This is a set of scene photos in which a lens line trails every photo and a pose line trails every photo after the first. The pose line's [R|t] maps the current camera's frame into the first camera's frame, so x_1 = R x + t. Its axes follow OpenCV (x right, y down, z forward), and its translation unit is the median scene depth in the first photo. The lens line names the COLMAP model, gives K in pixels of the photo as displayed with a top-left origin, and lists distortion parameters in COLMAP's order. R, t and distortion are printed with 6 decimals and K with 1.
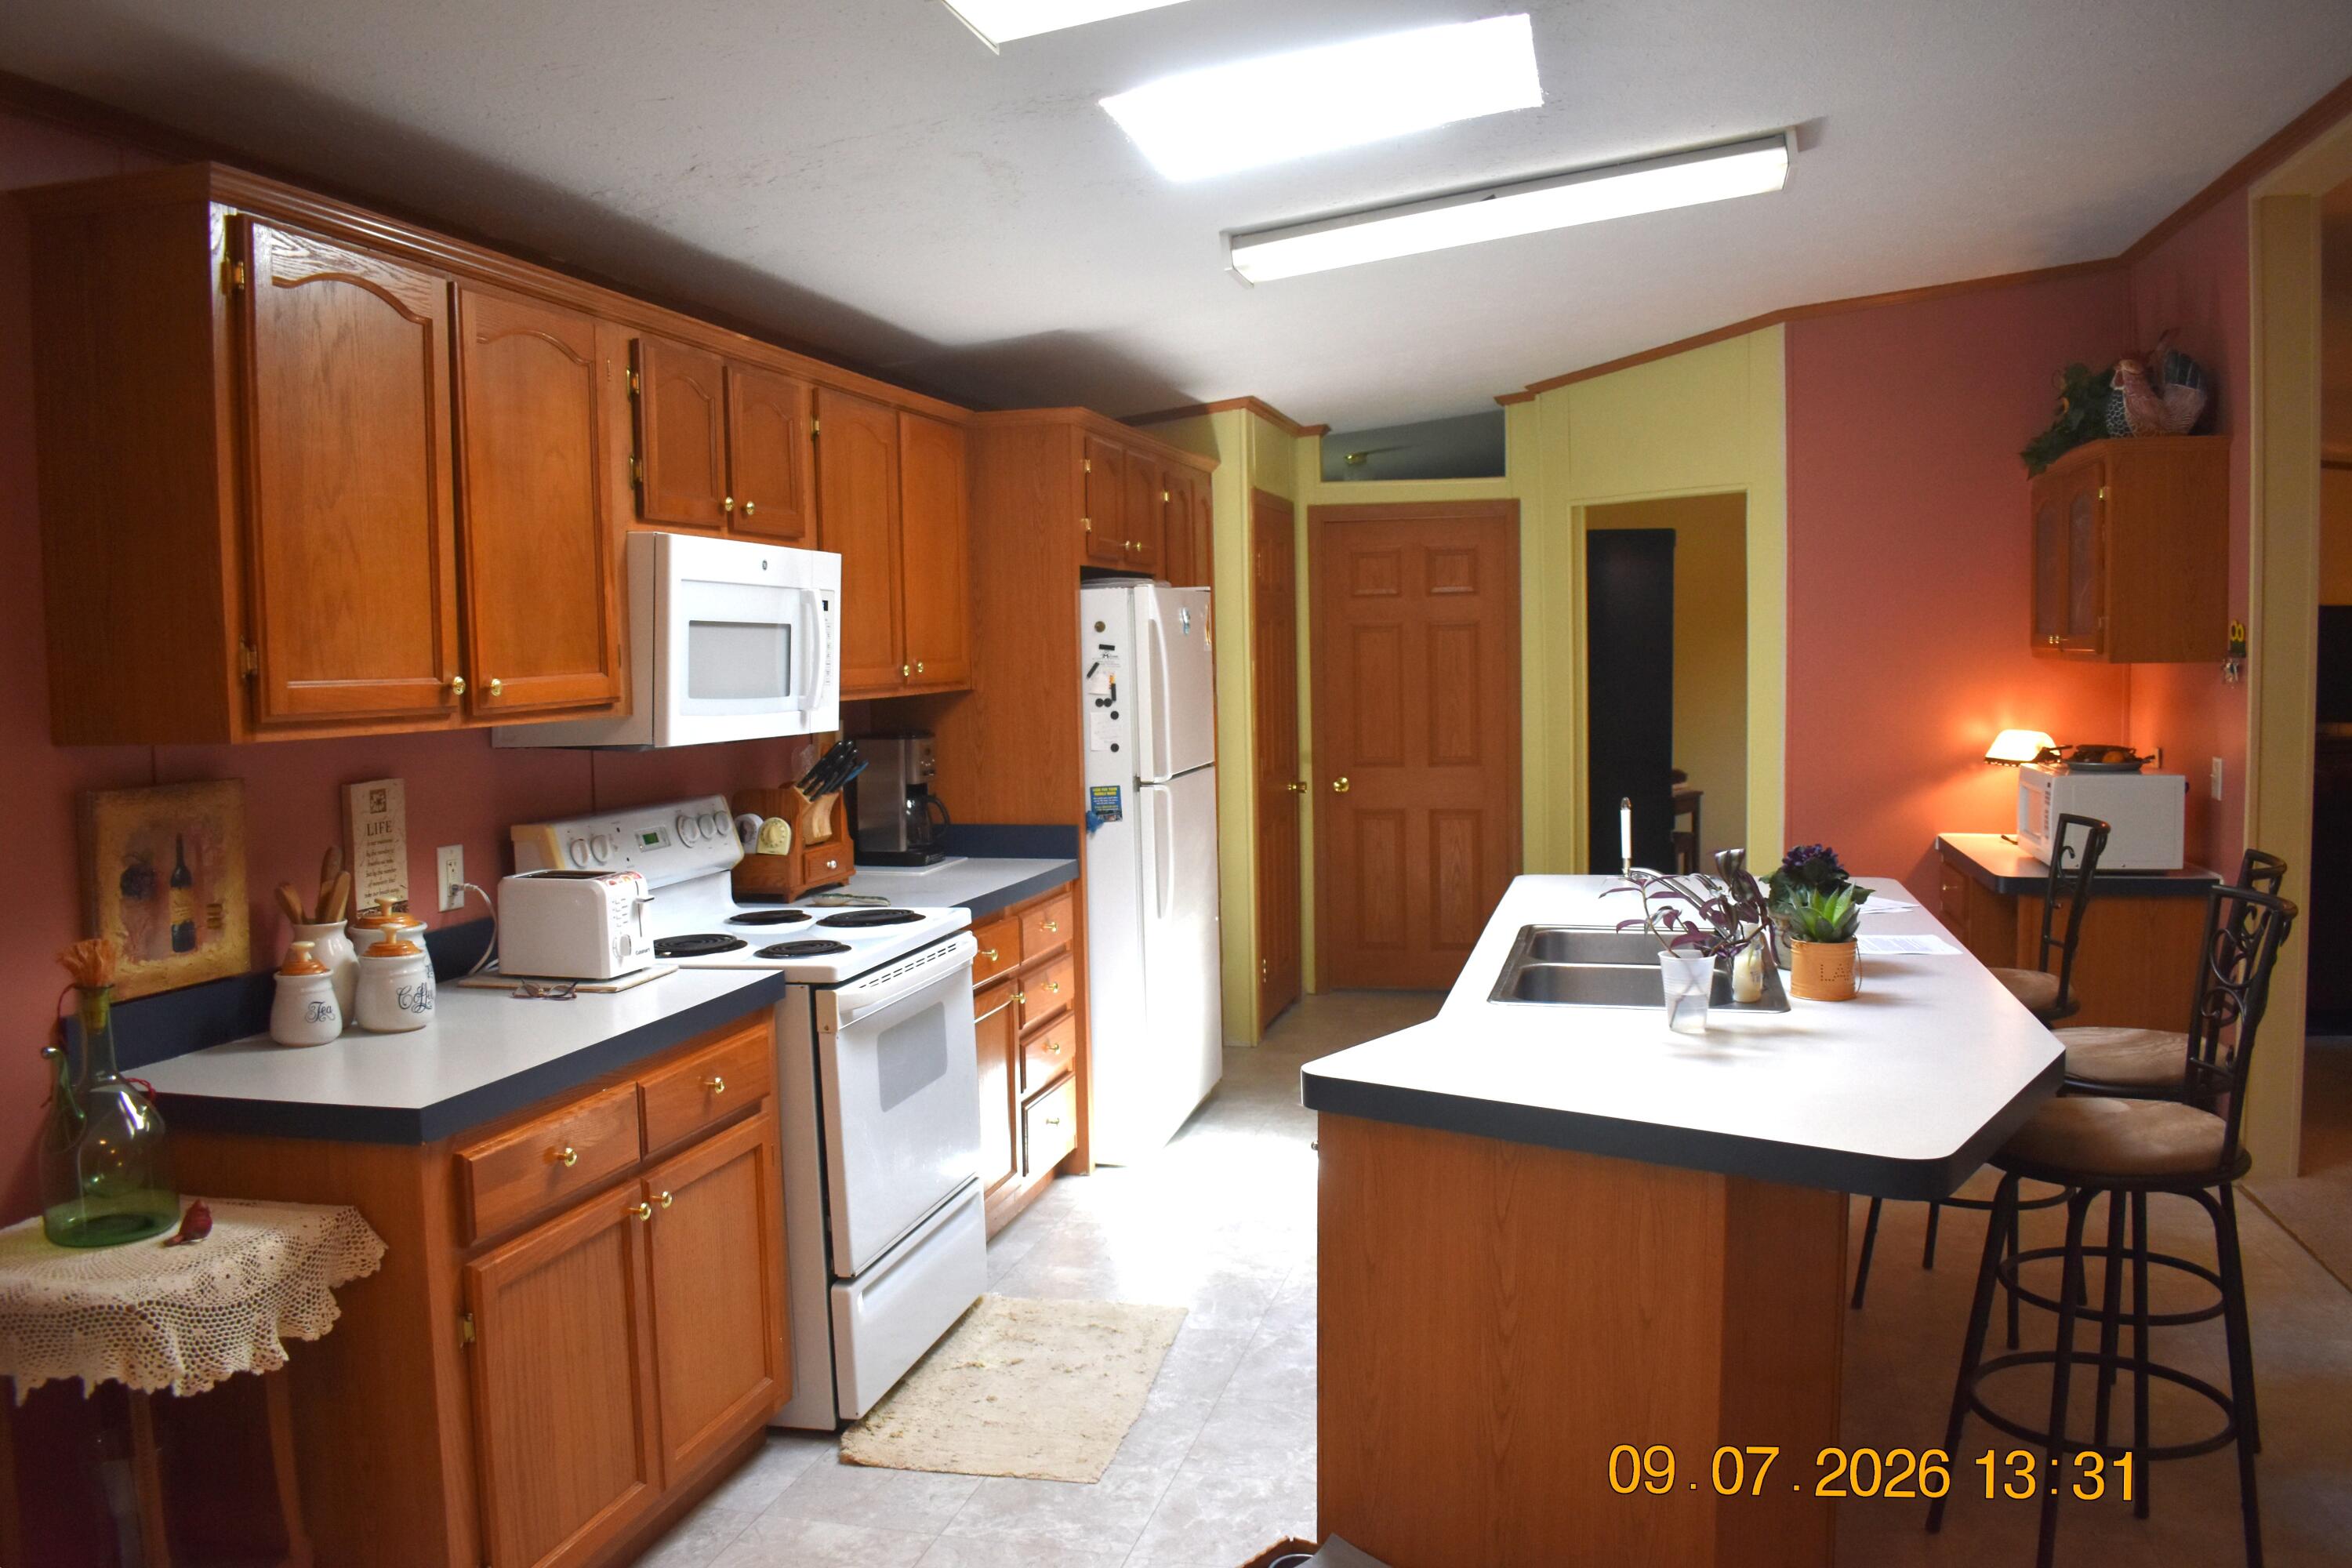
lens RADIAL K [[1856.3, 0, 1190.3], [0, 1856.3, 783.4], [0, 0, 1]] dist [-0.094296, 0.012599]
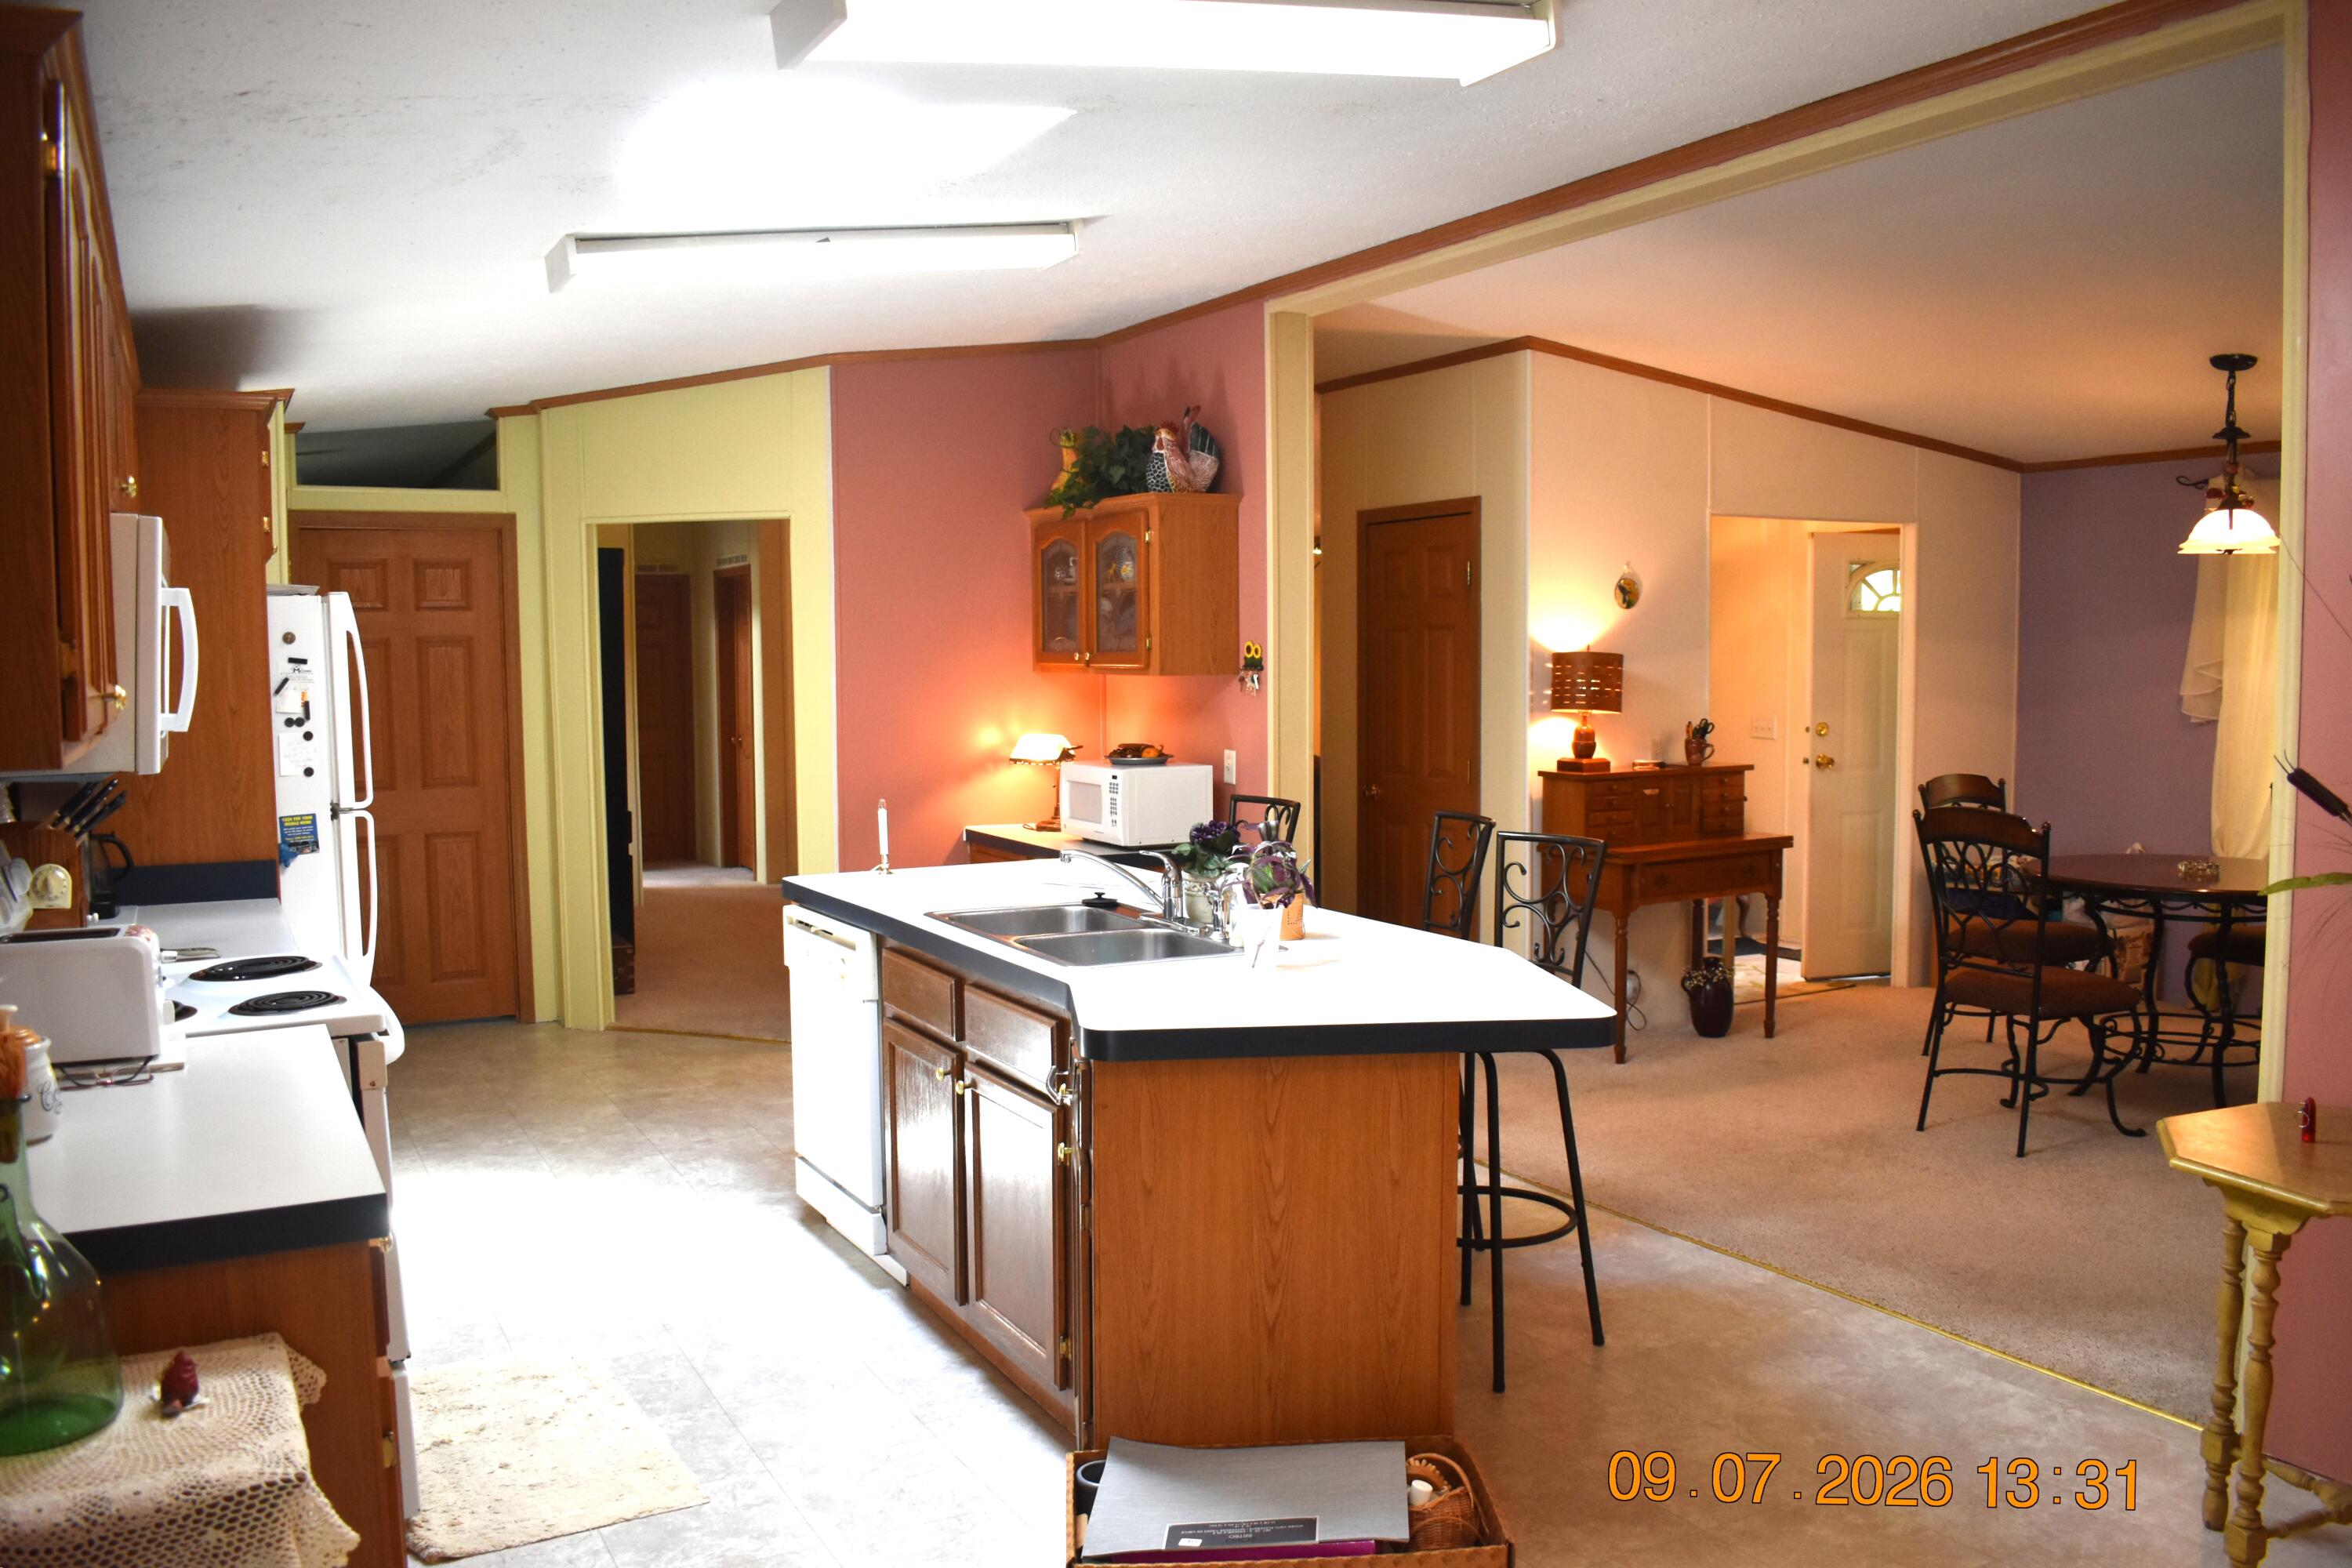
lens RADIAL K [[1856.3, 0, 1190.3], [0, 1856.3, 783.4], [0, 0, 1]] dist [-0.094296, 0.012599]
pose [[0.742488, -0.036672, 0.668855, -0.314630], [0.044266, 0.999004, 0.005635, 0.000467], [-0.668396, 0.025424, 0.743371, 0.054409]]
